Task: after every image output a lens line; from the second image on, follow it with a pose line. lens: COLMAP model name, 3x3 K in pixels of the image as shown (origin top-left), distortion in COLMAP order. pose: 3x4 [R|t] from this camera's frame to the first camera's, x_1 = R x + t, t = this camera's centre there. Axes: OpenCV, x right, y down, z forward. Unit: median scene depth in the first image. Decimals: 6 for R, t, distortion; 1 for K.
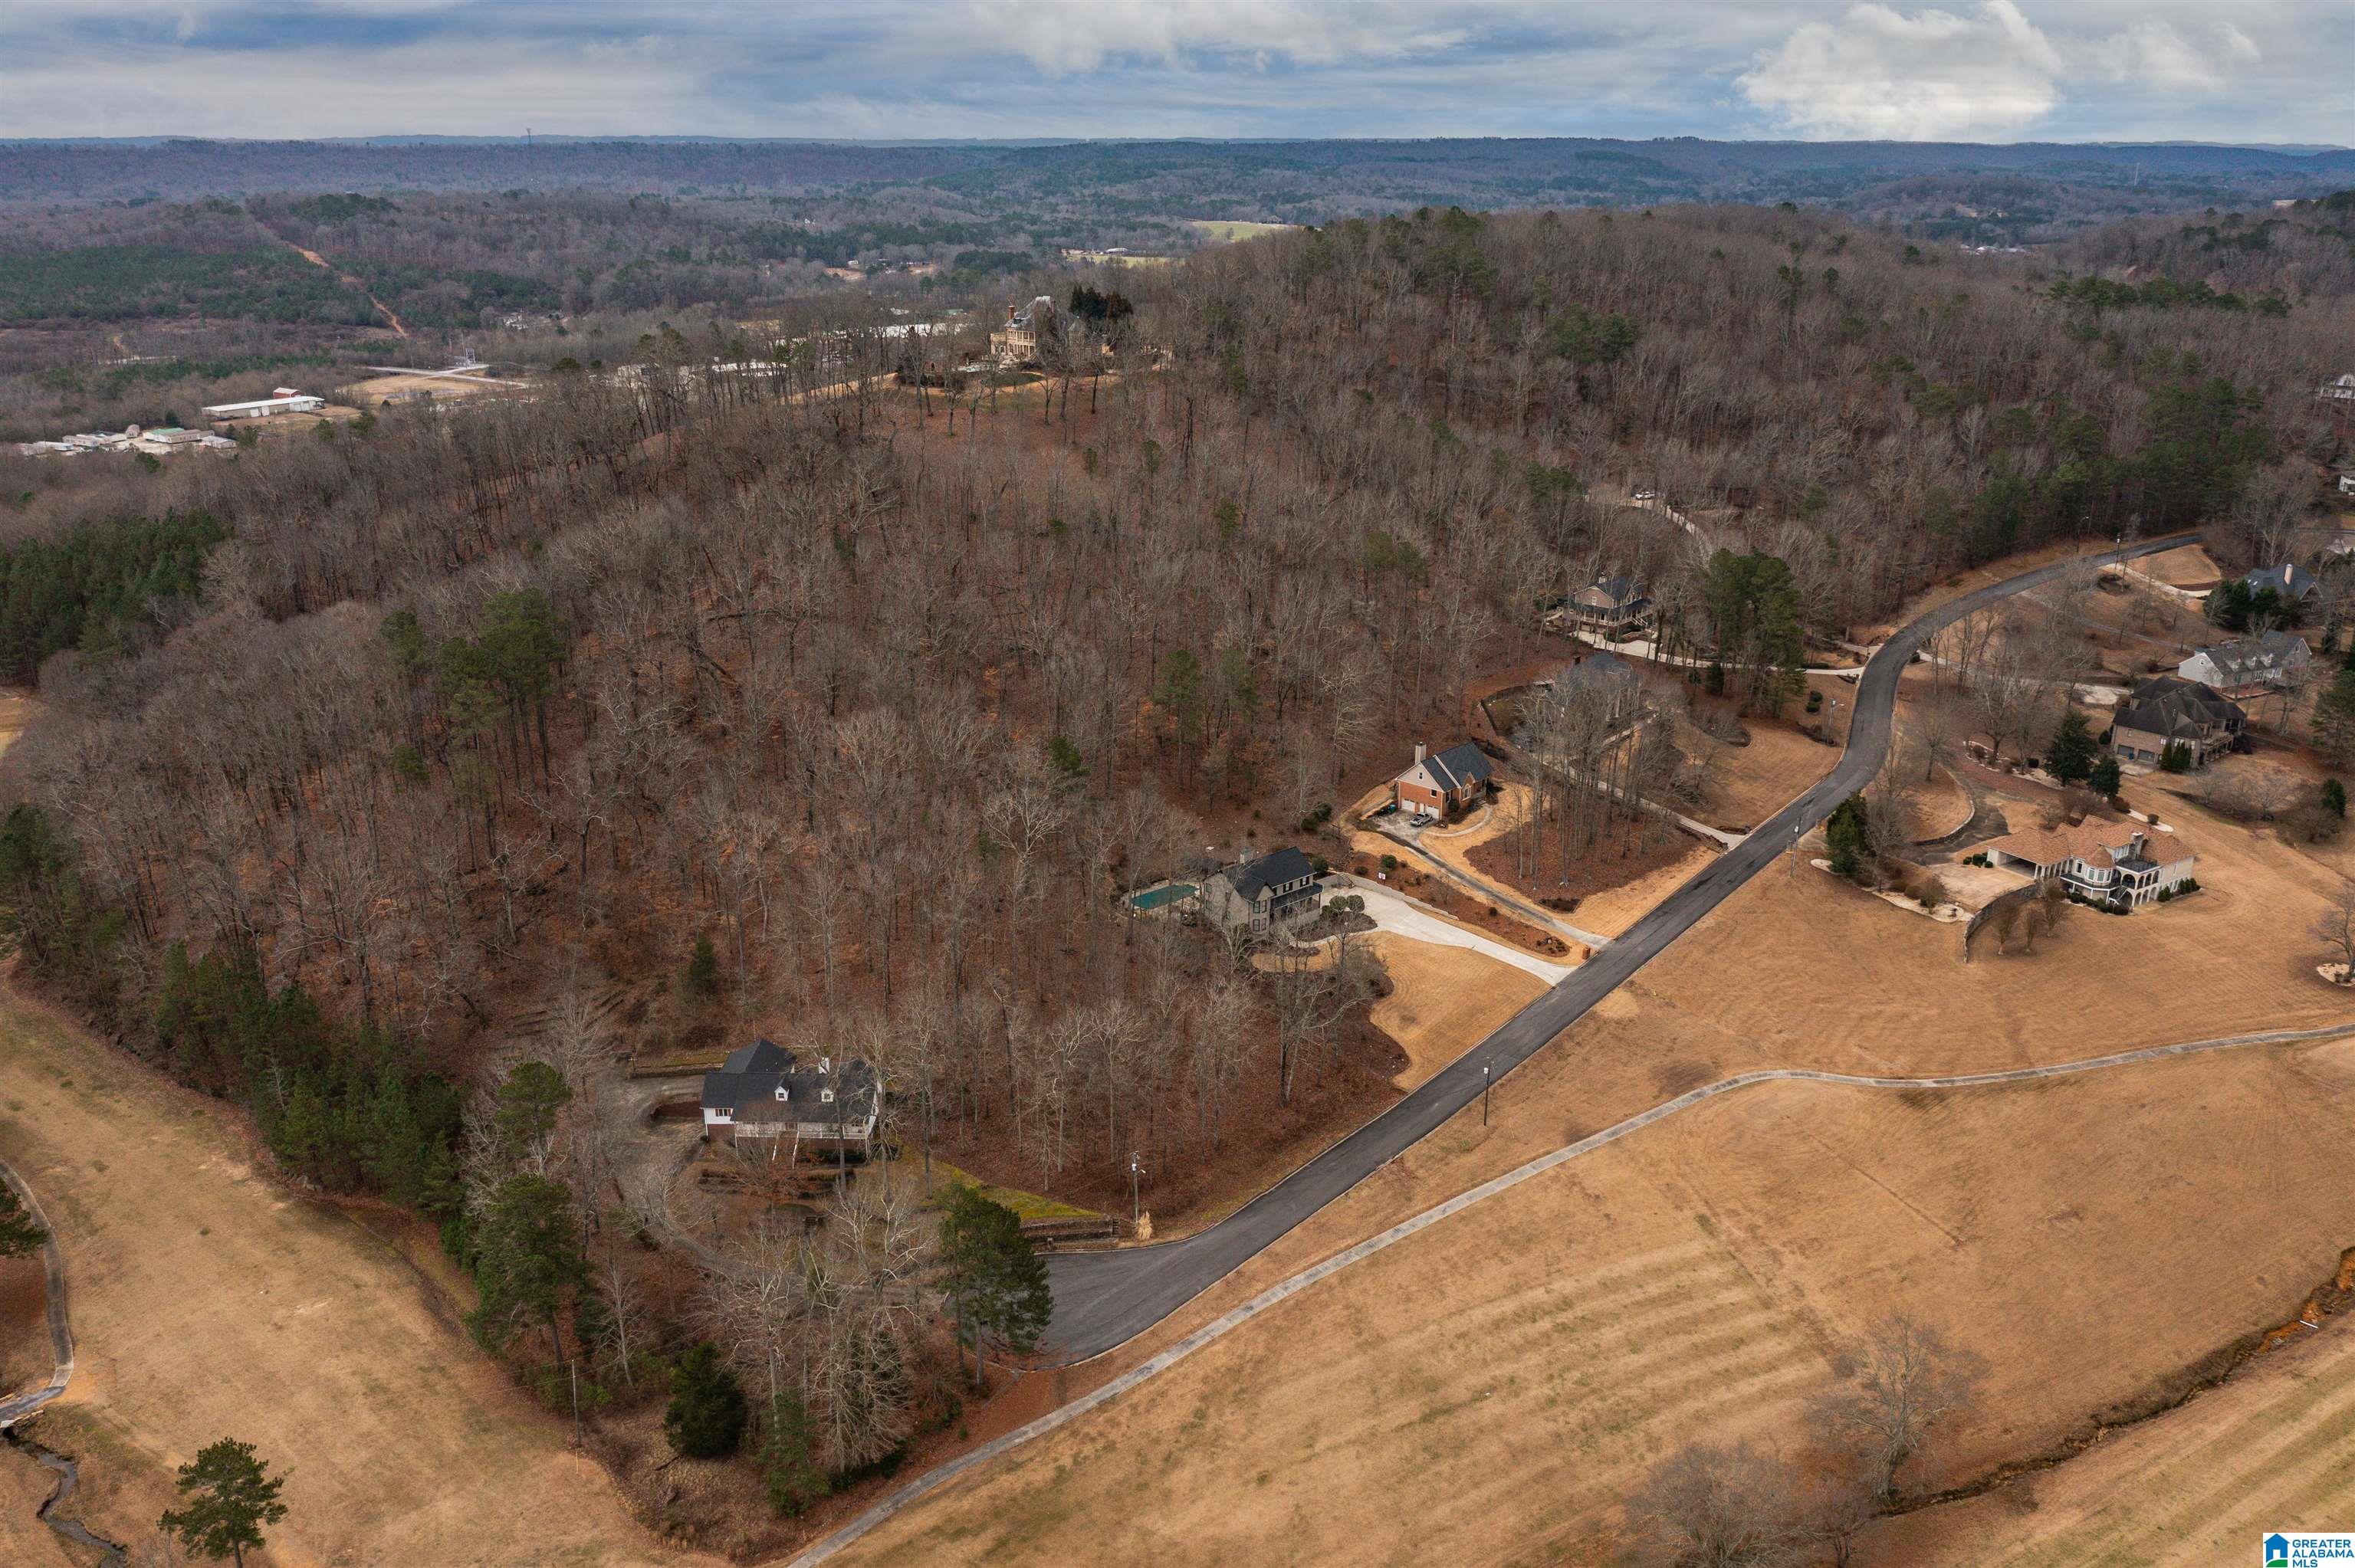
lens RADIAL K [[1821.2, 0, 1195.1], [0, 1821.2, 794.8], [0, 0, 1]] dist [-0.024813, -0.005817]
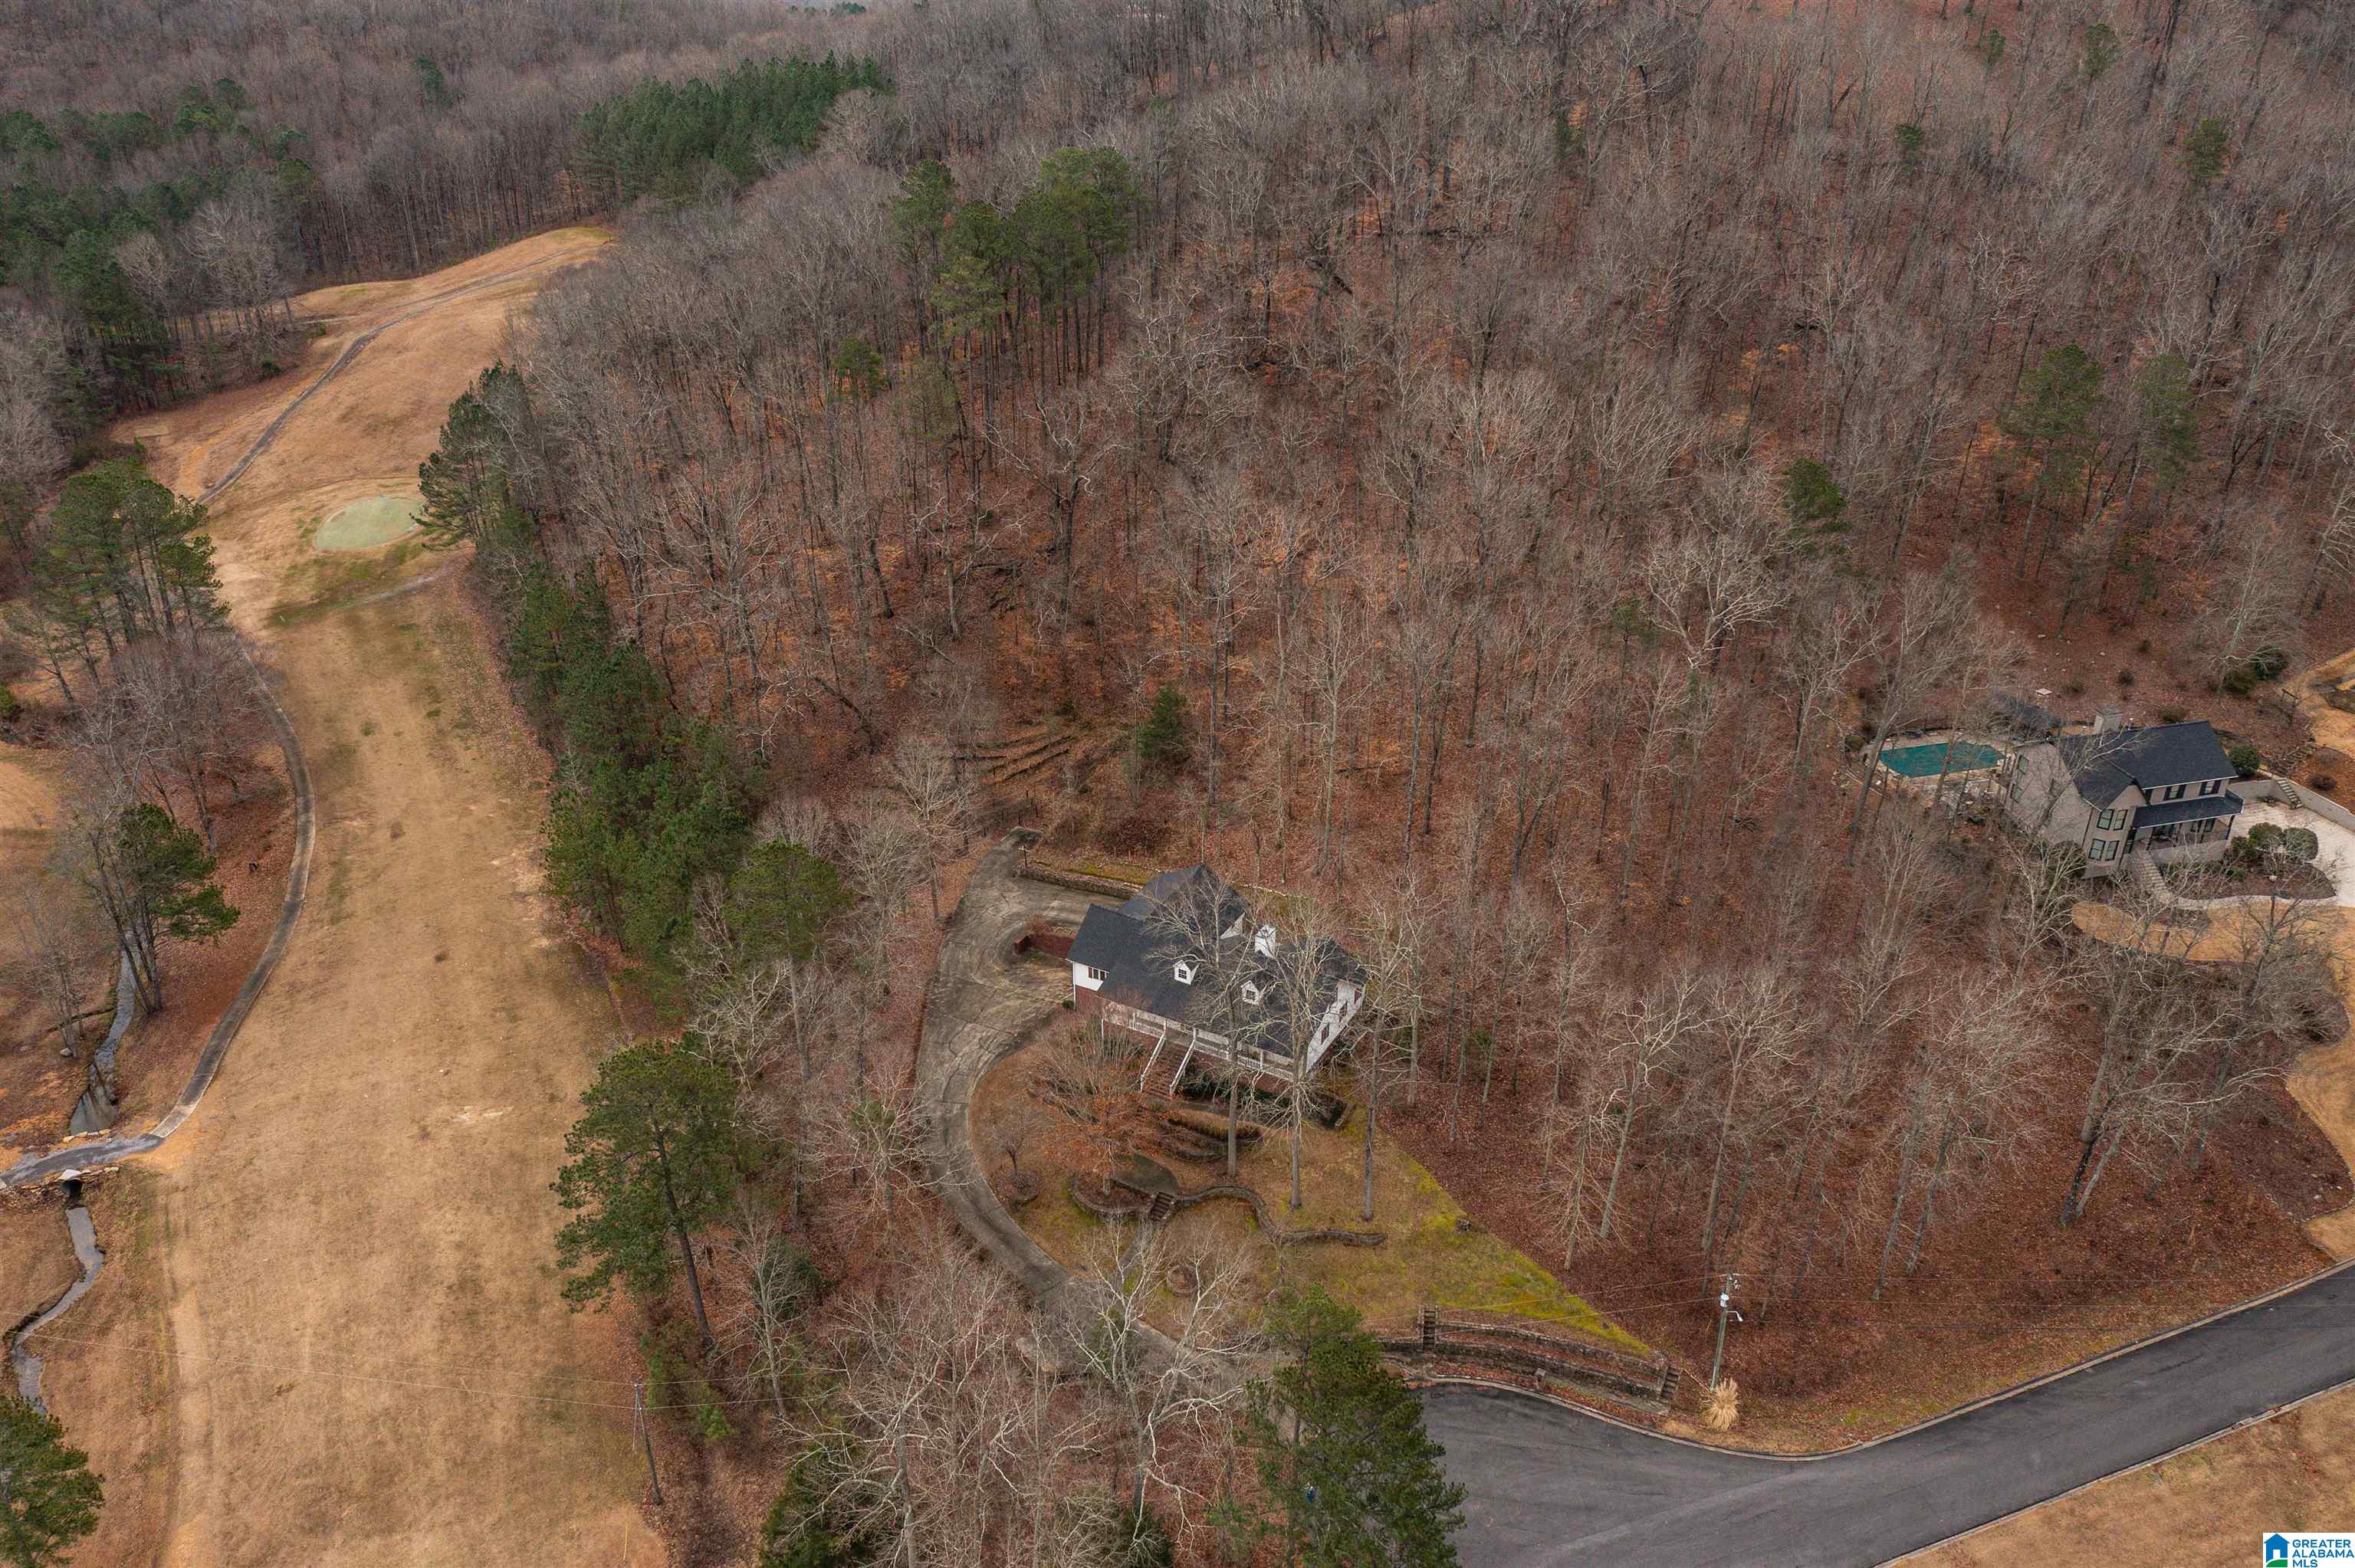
lens RADIAL K [[1821.2, 0, 1195.1], [0, 1821.2, 794.8], [0, 0, 1]] dist [-0.024813, -0.005817]
pose [[0.889955, 0.216996, -0.401115, 0.006779], [-0.152528, 0.970520, 0.186618, -0.006172], [0.429786, -0.104900, 0.896817, 0.410309]]
